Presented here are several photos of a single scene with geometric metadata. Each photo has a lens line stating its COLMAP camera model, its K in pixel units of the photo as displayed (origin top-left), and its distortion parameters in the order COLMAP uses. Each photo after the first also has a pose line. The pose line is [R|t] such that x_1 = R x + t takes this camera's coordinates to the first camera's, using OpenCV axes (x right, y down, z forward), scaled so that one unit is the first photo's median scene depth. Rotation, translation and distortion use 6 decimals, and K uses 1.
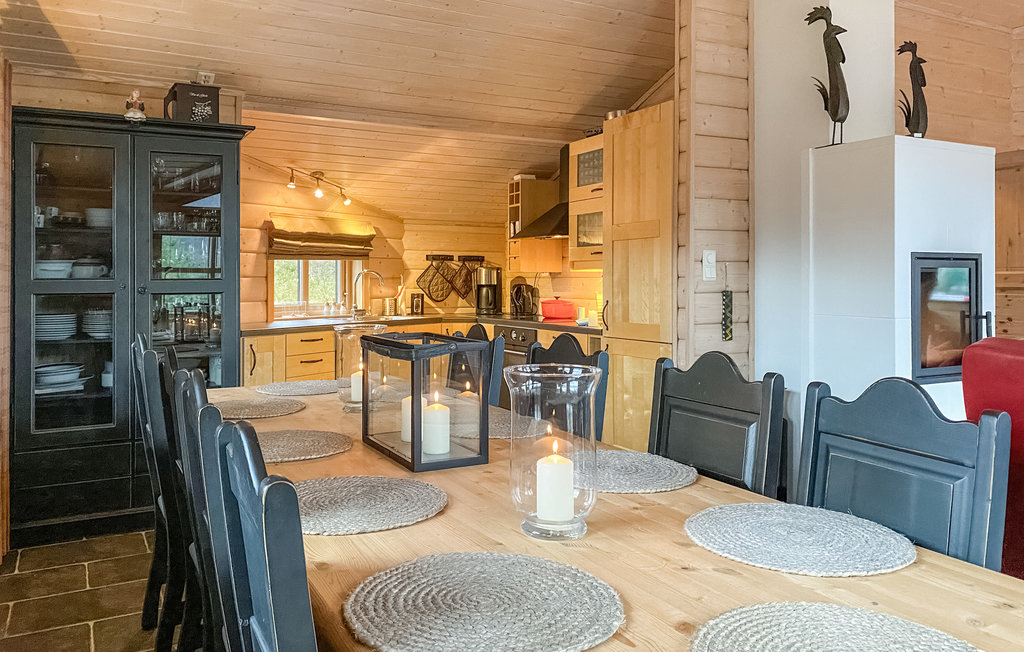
lens RADIAL K [[823.0, 0, 514.5], [0, 823.0, 283.4], [0, 0, 1]] dist [0.008490, -0.000828]
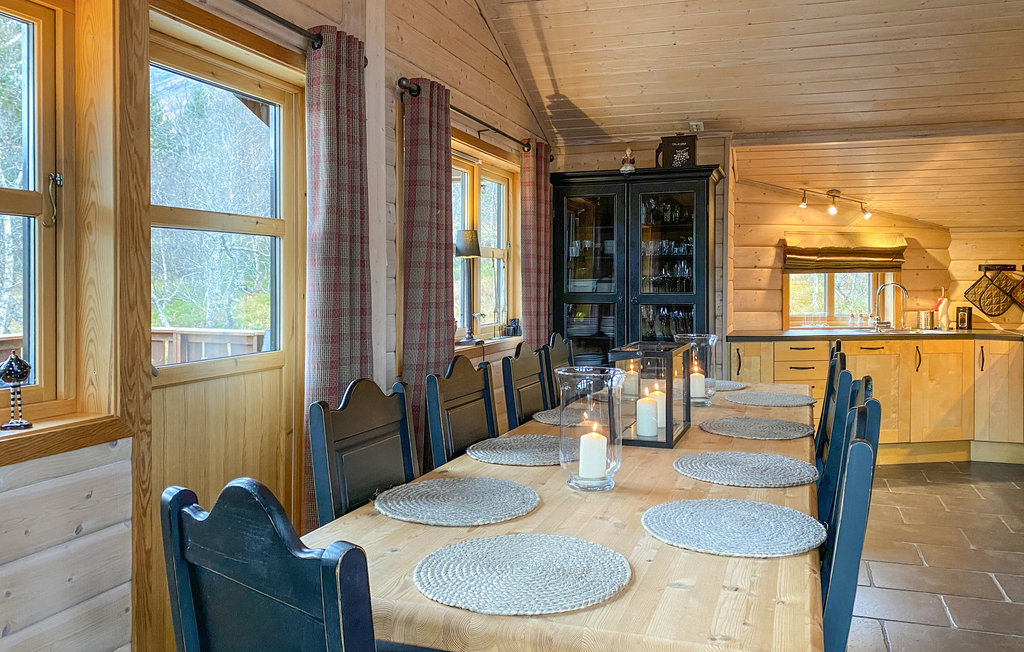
lens RADIAL K [[823.0, 0, 514.5], [0, 823.0, 283.4], [0, 0, 1]] dist [0.008490, -0.000828]
pose [[0.674810, -0.000168, -0.737992, 0.248940], [-0.003477, 0.999988, -0.003407, -0.010057], [0.737984, 0.004865, 0.674801, -0.010548]]
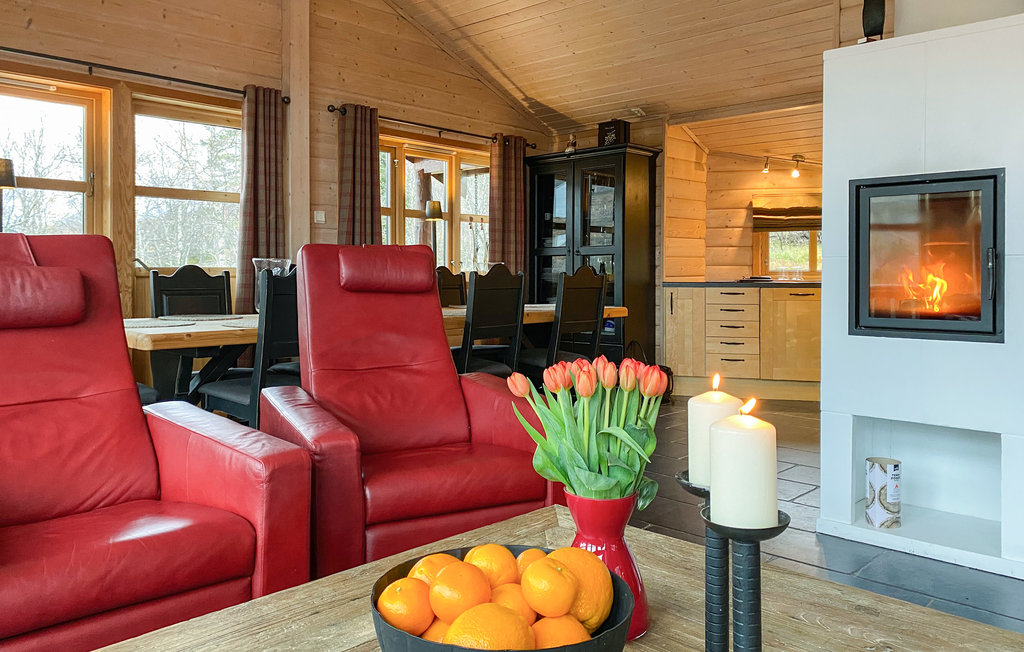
lens RADIAL K [[770.1, 0, 441.4], [0, 770.1, 270.4], [0, 0, 1]] dist [0.009421, -0.001282]
pose [[0.256561, -0.002922, -0.966524, 0.650020], [-0.008631, 0.999949, -0.005314, 0.035897], [0.966489, 0.009705, 0.256523, 0.219357]]
